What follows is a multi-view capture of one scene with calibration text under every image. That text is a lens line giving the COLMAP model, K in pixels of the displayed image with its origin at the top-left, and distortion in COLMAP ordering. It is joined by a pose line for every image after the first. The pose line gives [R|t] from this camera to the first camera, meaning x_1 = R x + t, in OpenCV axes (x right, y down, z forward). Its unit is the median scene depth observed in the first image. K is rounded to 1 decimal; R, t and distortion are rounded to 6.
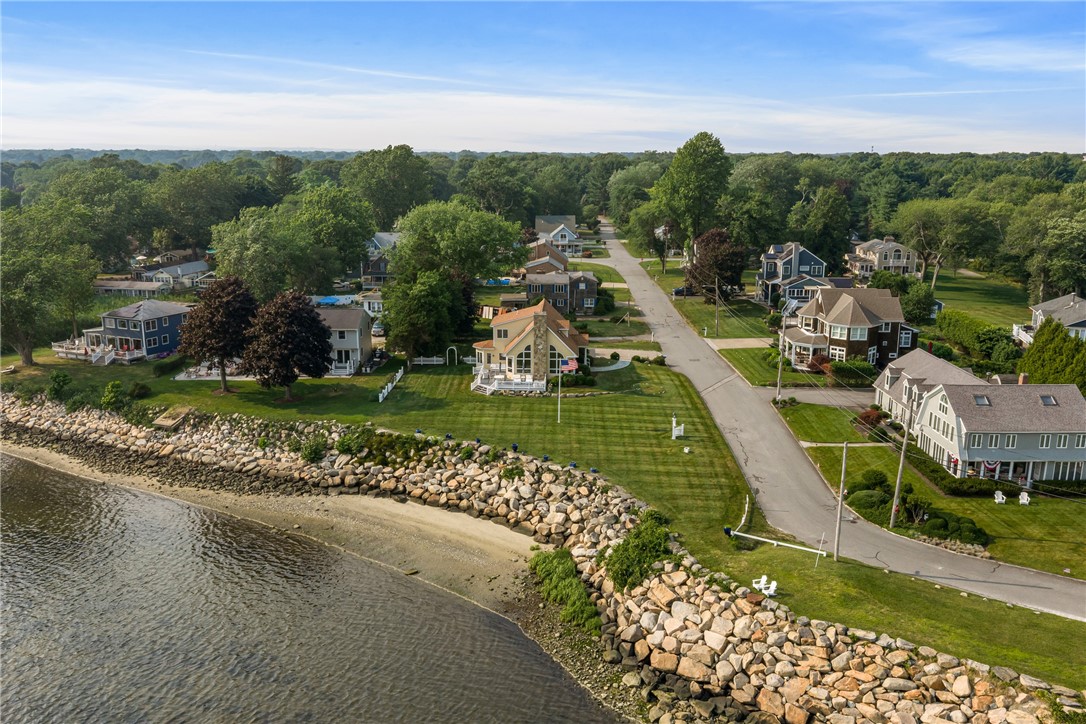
lens RADIAL K [[885.3, 0, 543.0], [0, 885.3, 362.0], [0, 0, 1]] dist [0.006968, 0.000412]
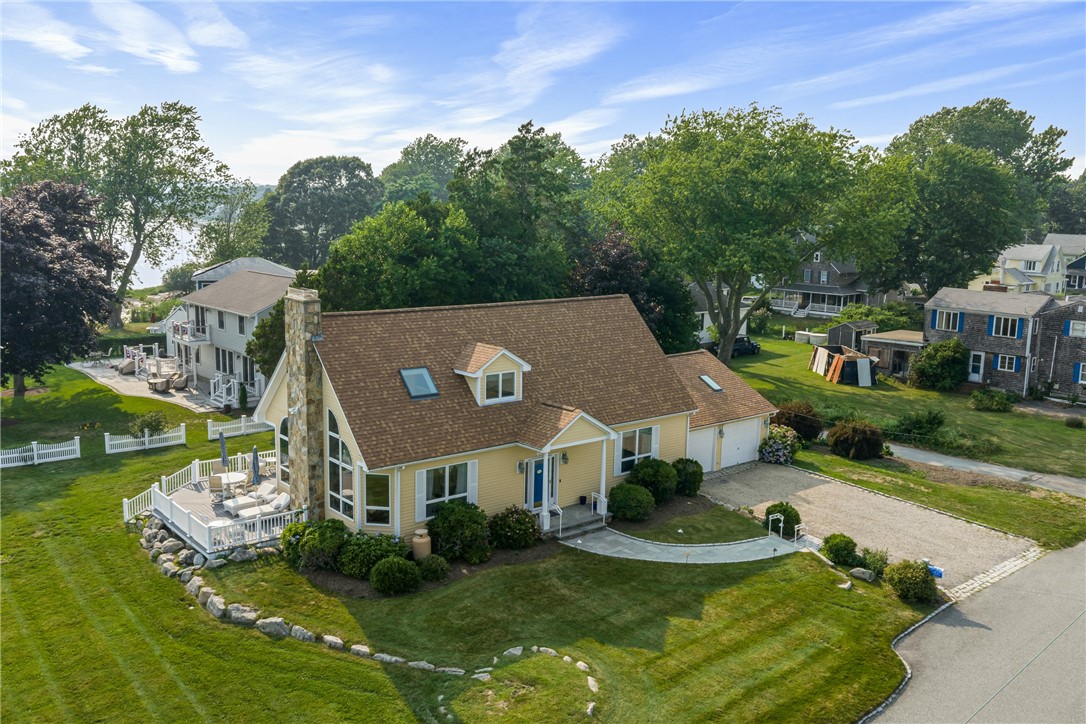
lens RADIAL K [[932.9, 0, 543.0], [0, 932.9, 362.0], [0, 0, 1]] dist [-0.000619, -0.001355]
pose [[0.667945, 0.134345, -0.731984, 0.274543], [-0.182886, 0.983041, 0.013537, -0.051245], [0.721389, 0.124828, 0.681187, 0.839063]]
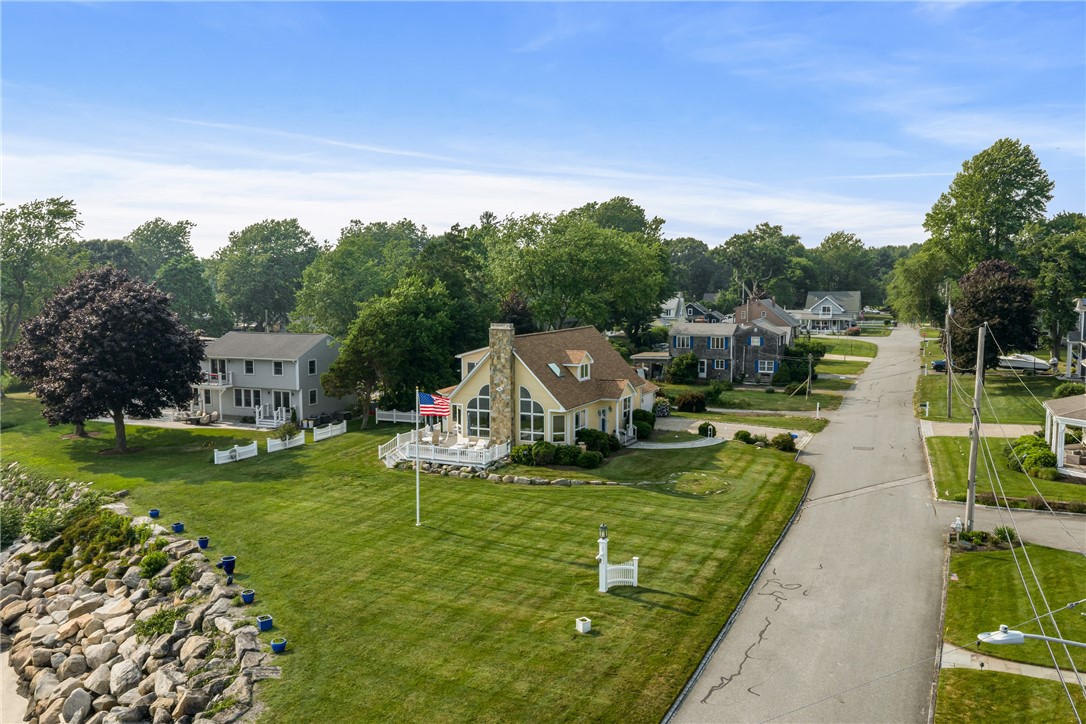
lens RADIAL K [[885.3, 0, 543.0], [0, 885.3, 362.0], [0, 0, 1]] dist [0.006968, 0.000412]
pose [[0.922143, 0.031096, -0.385597, 0.228594], [-0.081133, 0.990142, -0.114178, 0.026562], [0.378245, 0.136573, 0.915575, 0.505199]]
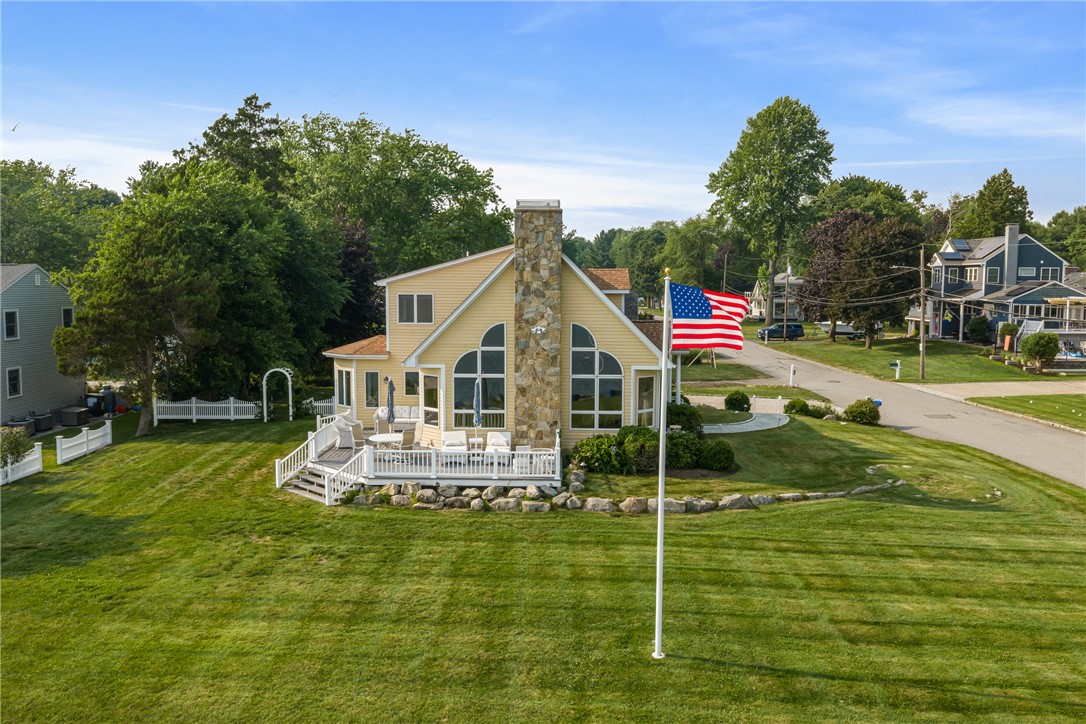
lens RADIAL K [[901.6, 0, 543.0], [0, 901.6, 362.0], [0, 0, 1]] dist [0.007463, 0.001121]
pose [[0.999863, 0.001754, 0.016440, -0.006282], [0.000475, 0.990904, -0.134571, 0.030769], [-0.016527, 0.134560, 0.990768, 0.717182]]
